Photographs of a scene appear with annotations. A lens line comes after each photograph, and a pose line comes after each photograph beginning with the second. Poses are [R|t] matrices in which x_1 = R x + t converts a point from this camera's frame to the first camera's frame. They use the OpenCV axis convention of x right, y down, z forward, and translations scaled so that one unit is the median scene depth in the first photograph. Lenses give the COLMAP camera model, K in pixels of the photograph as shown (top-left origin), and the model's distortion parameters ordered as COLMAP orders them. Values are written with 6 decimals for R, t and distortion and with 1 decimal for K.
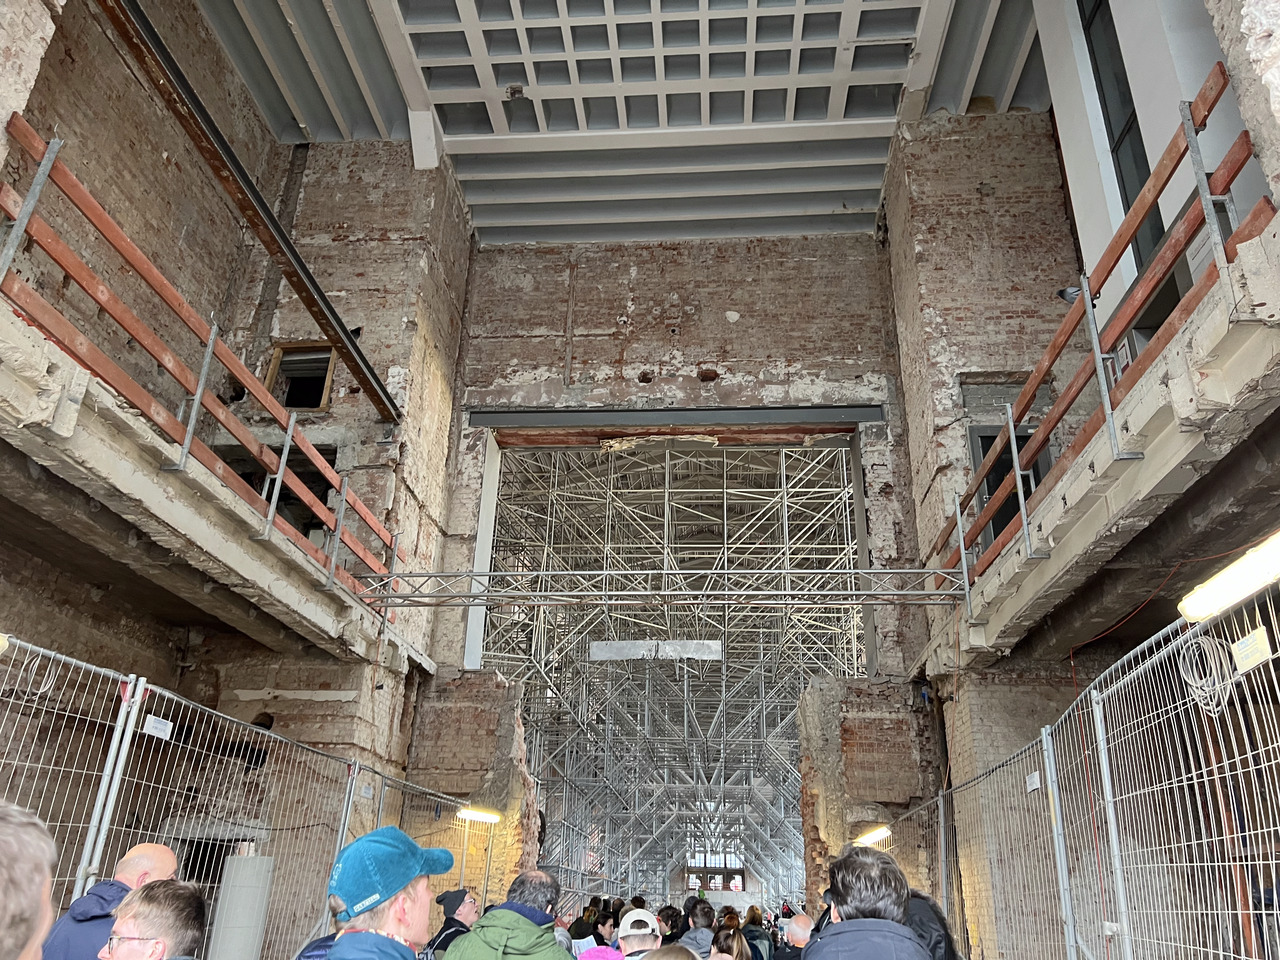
lens RADIAL K [[964.6, 0, 621.4], [0, 964.6, 477.2], [0, 0, 1]] dist [0.058104, -0.065836]
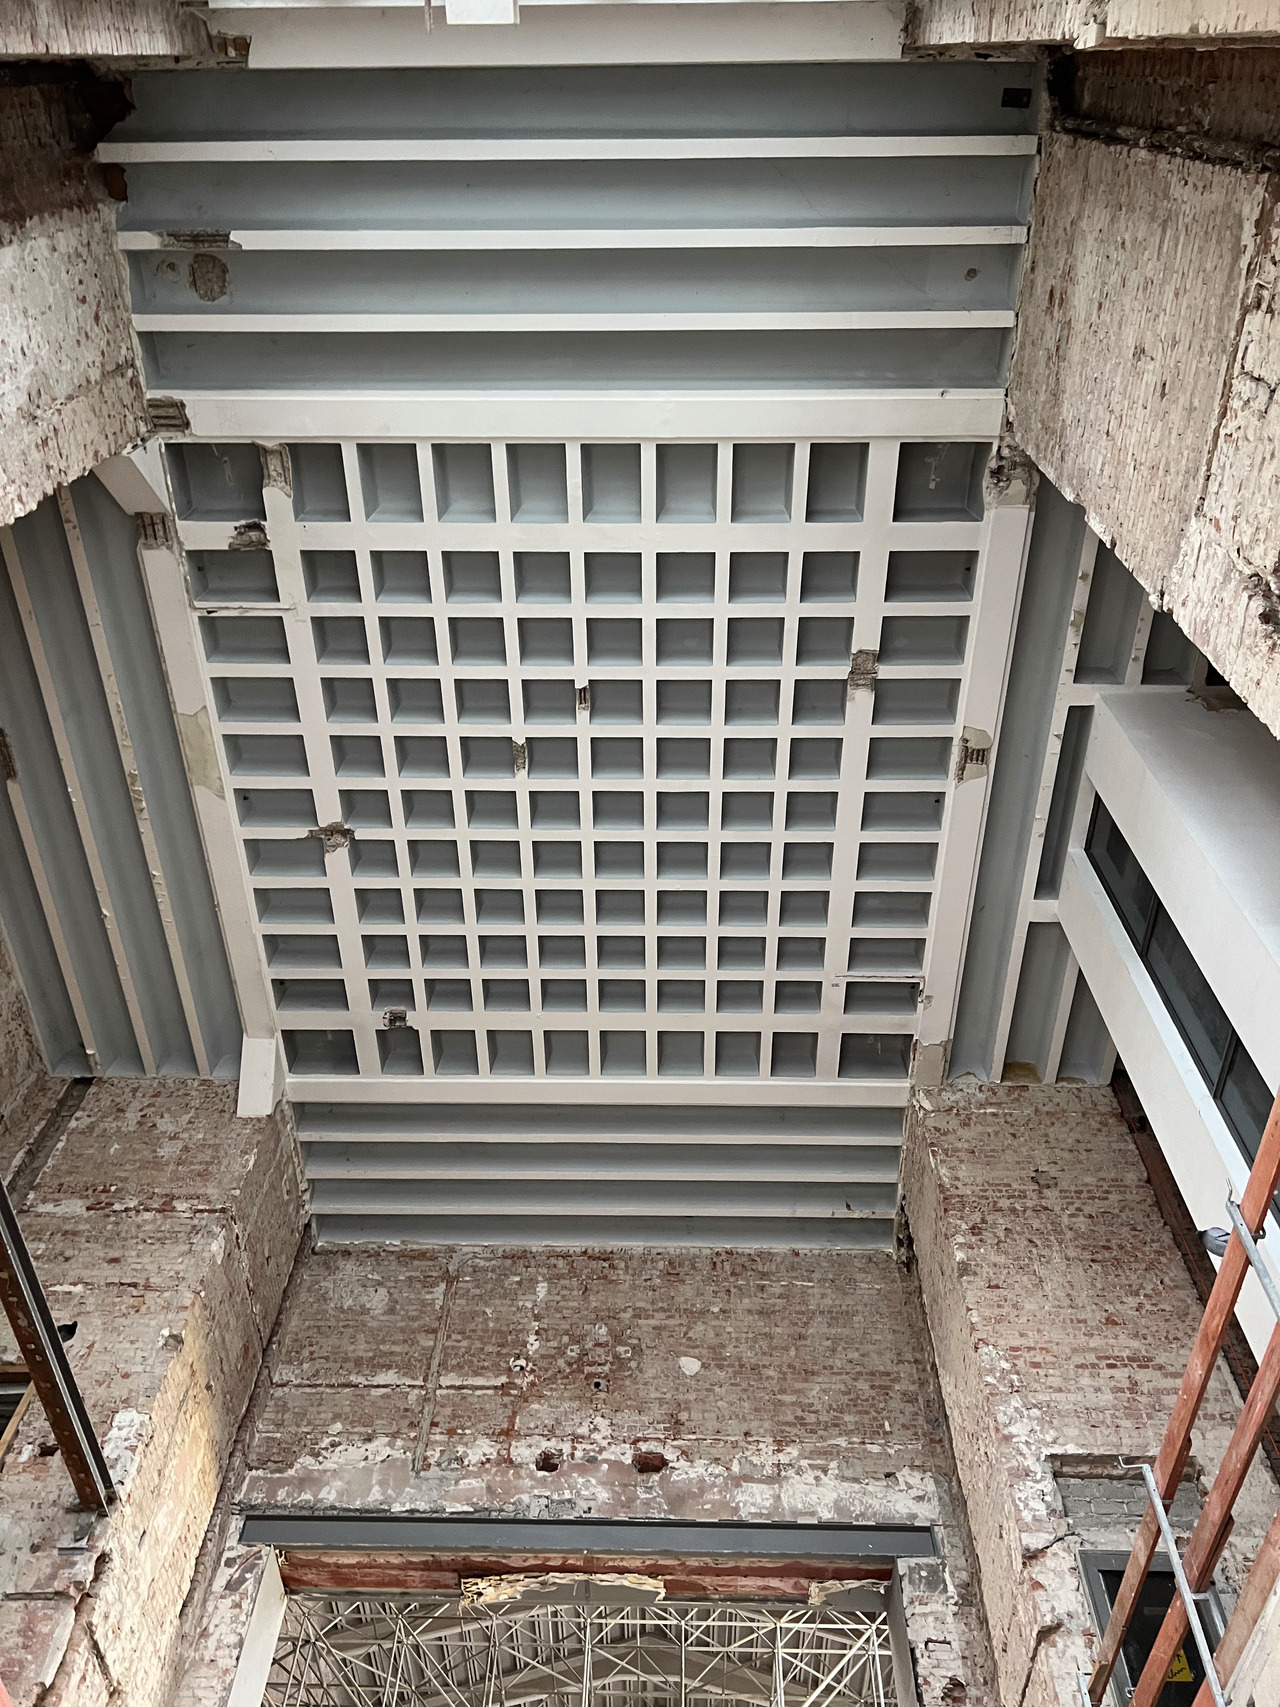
lens RADIAL K [[1286.4, 0, 640.9], [0, 1286.4, 837.1], [0, 0, 1]] dist [0.058104, -0.065836]
pose [[0.996702, 0.066993, 0.045799, 0.022498], [-0.029128, 0.822089, -0.568614, 0.042443], [-0.075744, 0.565405, 0.821328, 0.106124]]
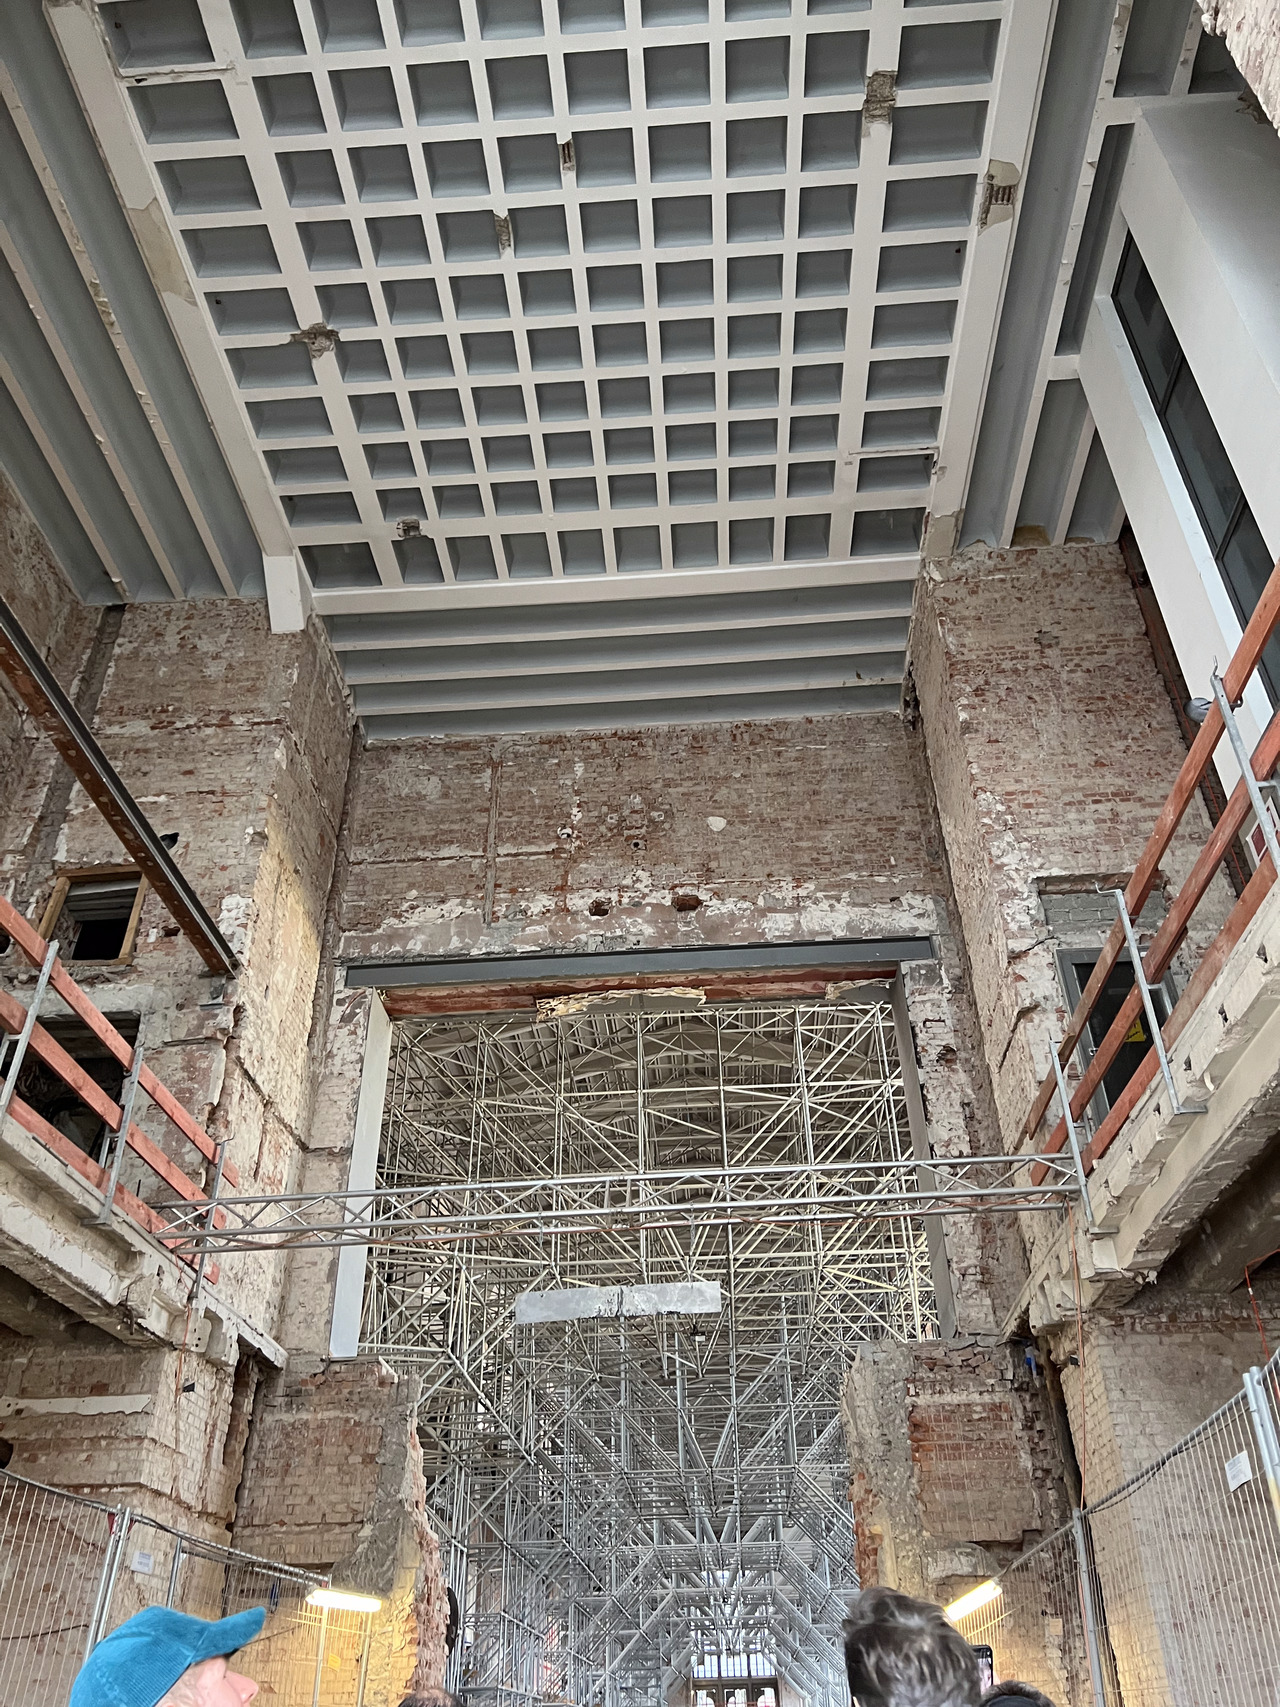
lens RADIAL K [[1286.4, 0, 643.8], [0, 1286.4, 847.2], [0, 0, 1]] dist [0.058104, -0.065836]
pose [[0.998317, -0.025424, 0.052126, 0.011487], [0.034790, 0.981645, -0.187517, 0.033846], [-0.046401, 0.189015, 0.980877, 0.072469]]
